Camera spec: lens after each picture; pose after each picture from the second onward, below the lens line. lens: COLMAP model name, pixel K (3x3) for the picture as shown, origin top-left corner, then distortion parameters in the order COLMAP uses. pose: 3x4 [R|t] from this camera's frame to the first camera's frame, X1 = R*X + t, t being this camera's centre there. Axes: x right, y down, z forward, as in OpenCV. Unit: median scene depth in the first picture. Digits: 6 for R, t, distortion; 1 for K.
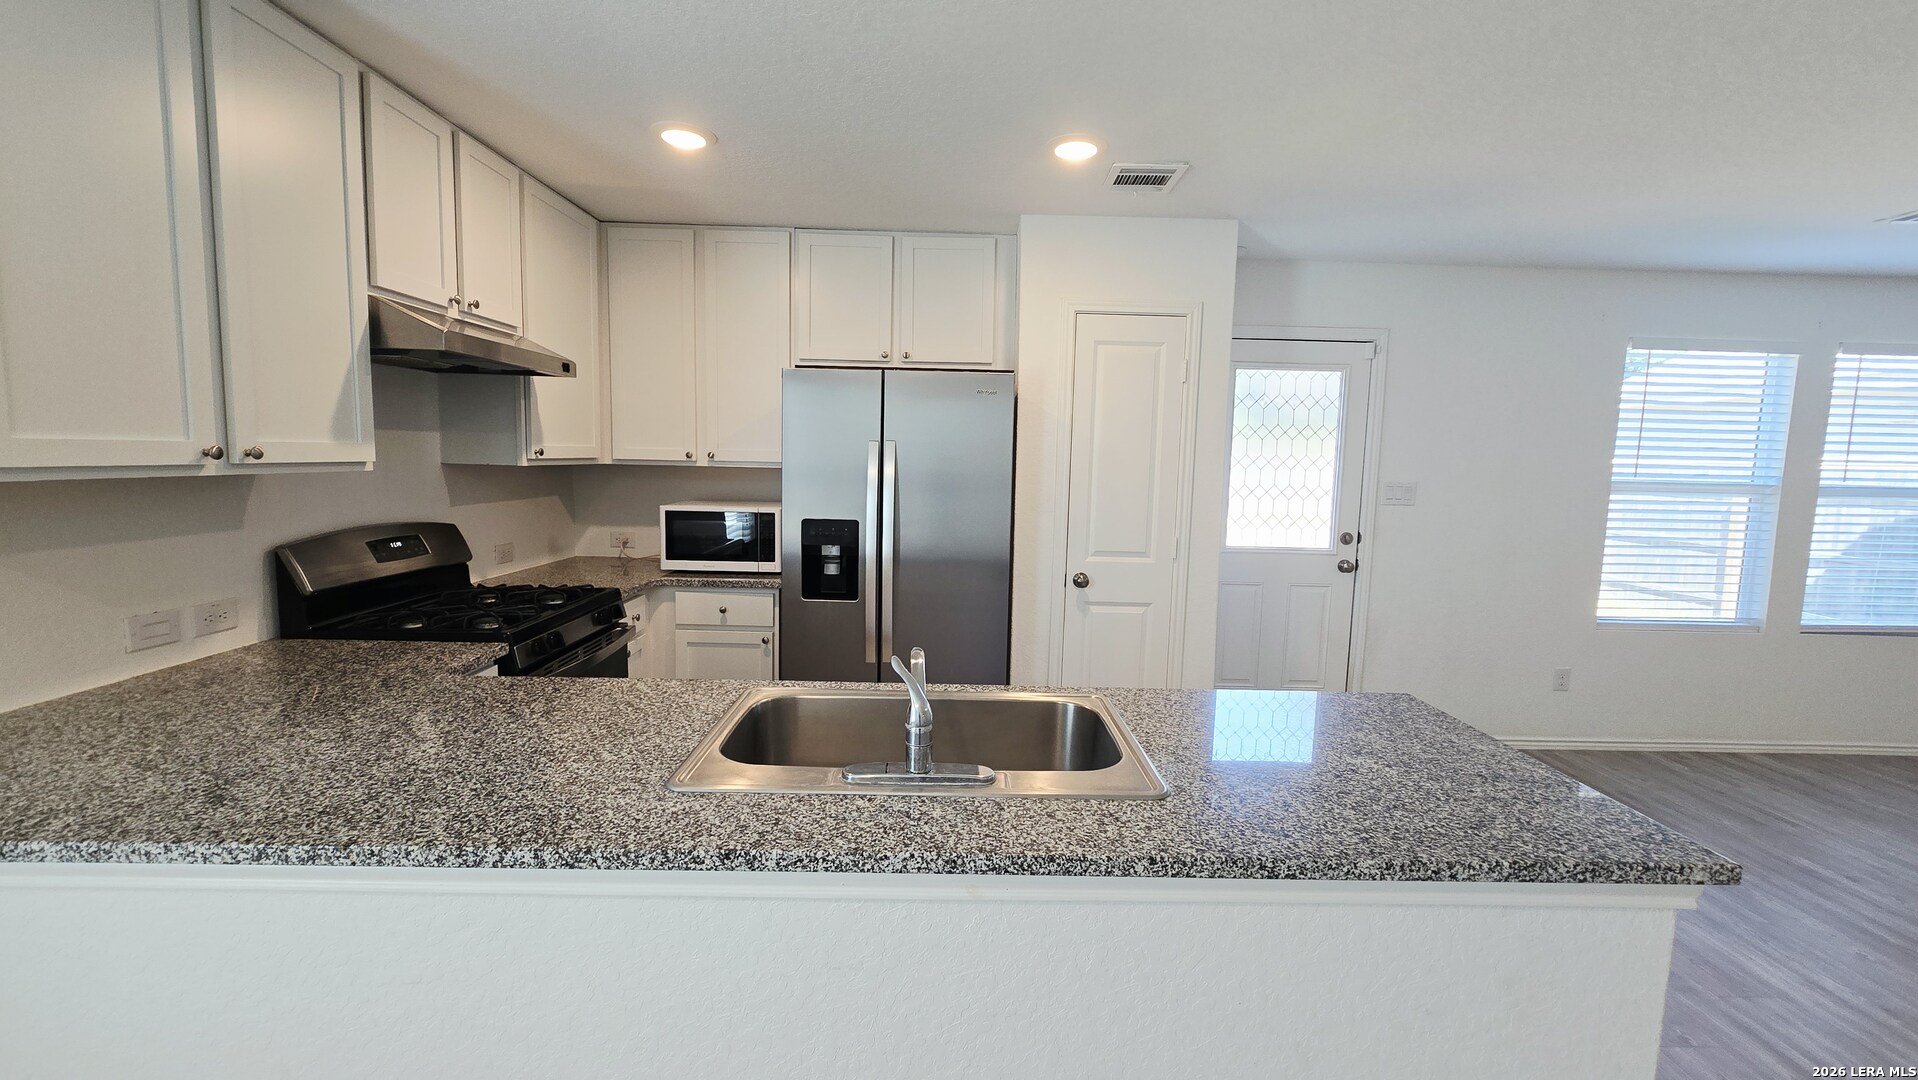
lens RADIAL K [[781.0, 0, 958.3], [0, 781.0, 544.6], [0, 0, 1]] dist [-0.002624, 0.000459]
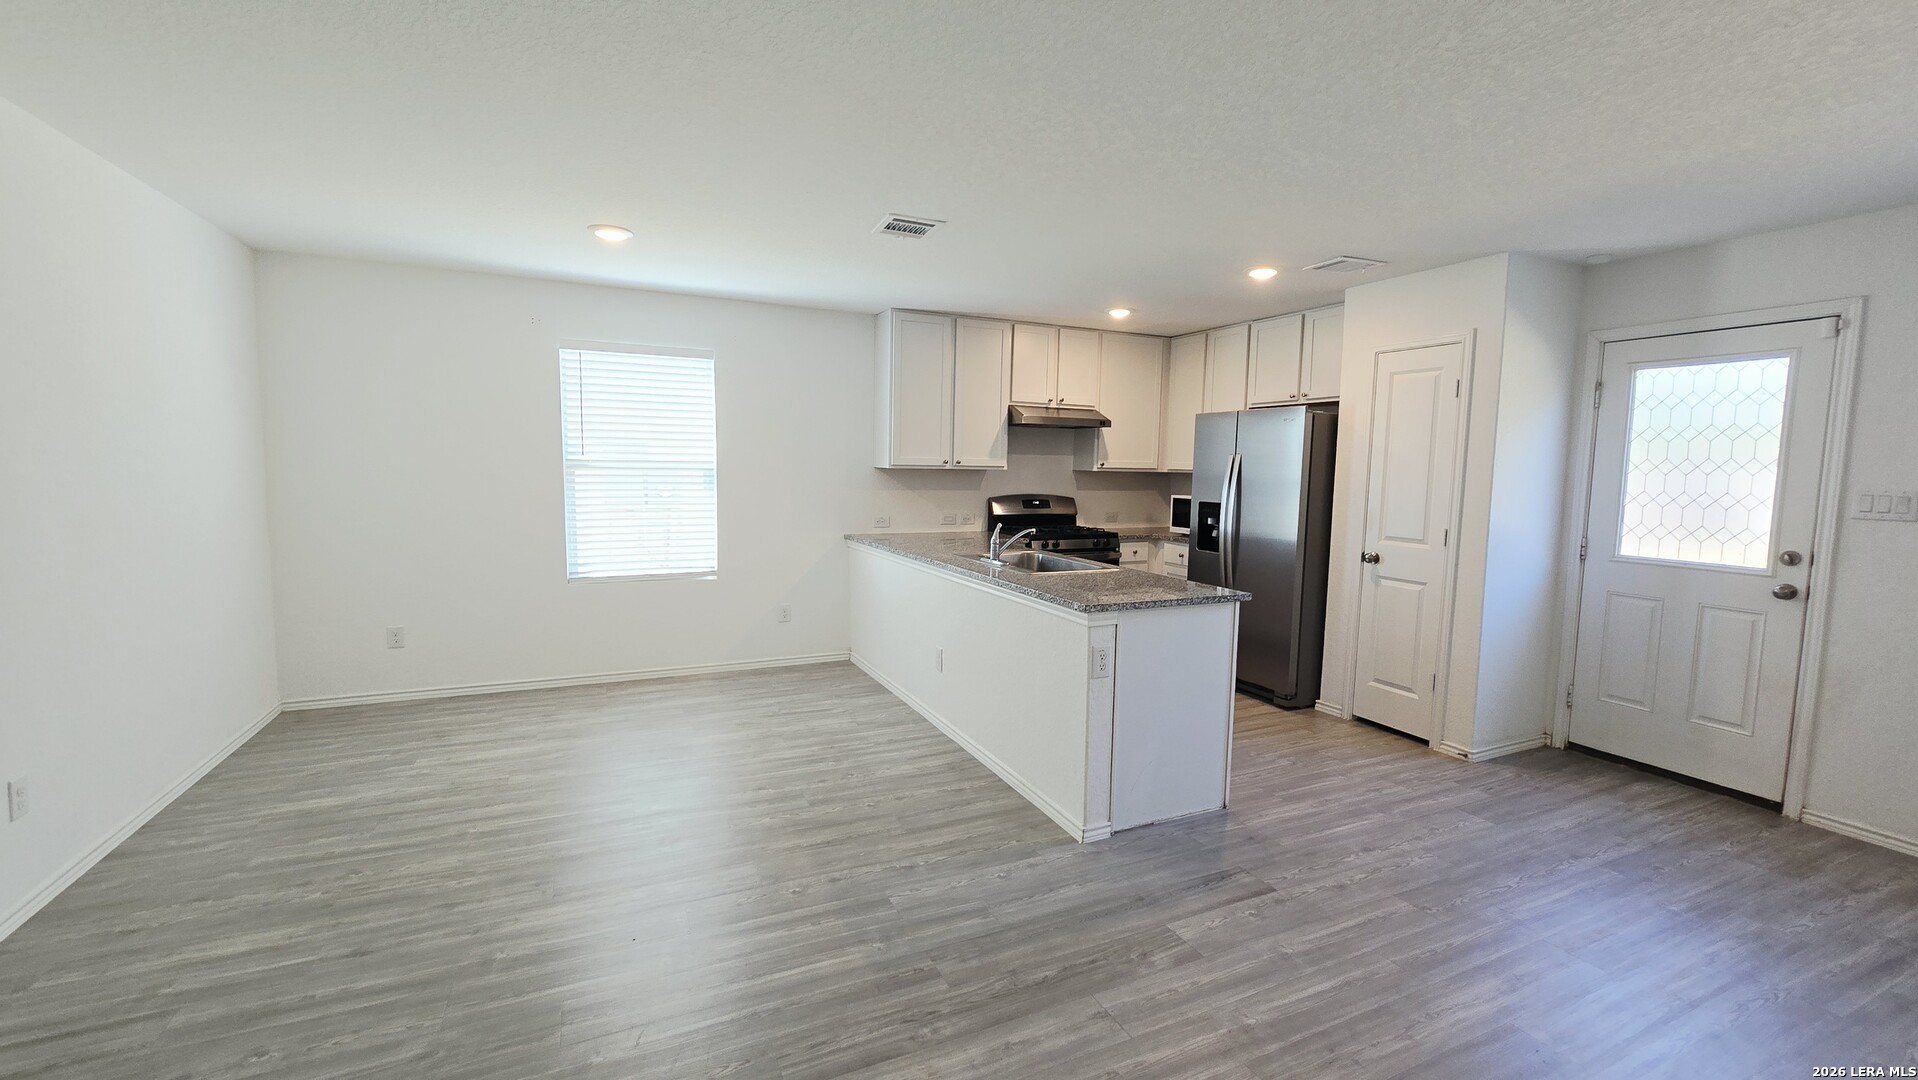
lens RADIAL K [[800.8, 0, 961.4], [0, 800.8, 532.5], [0, 0, 1]] dist [0.000024, 0.000314]
pose [[0.413677, 0.060881, -0.908386, 1.242017], [-0.112467, 0.993537, 0.015371, 0.068953], [0.903450, 0.095805, 0.417851, -0.192359]]
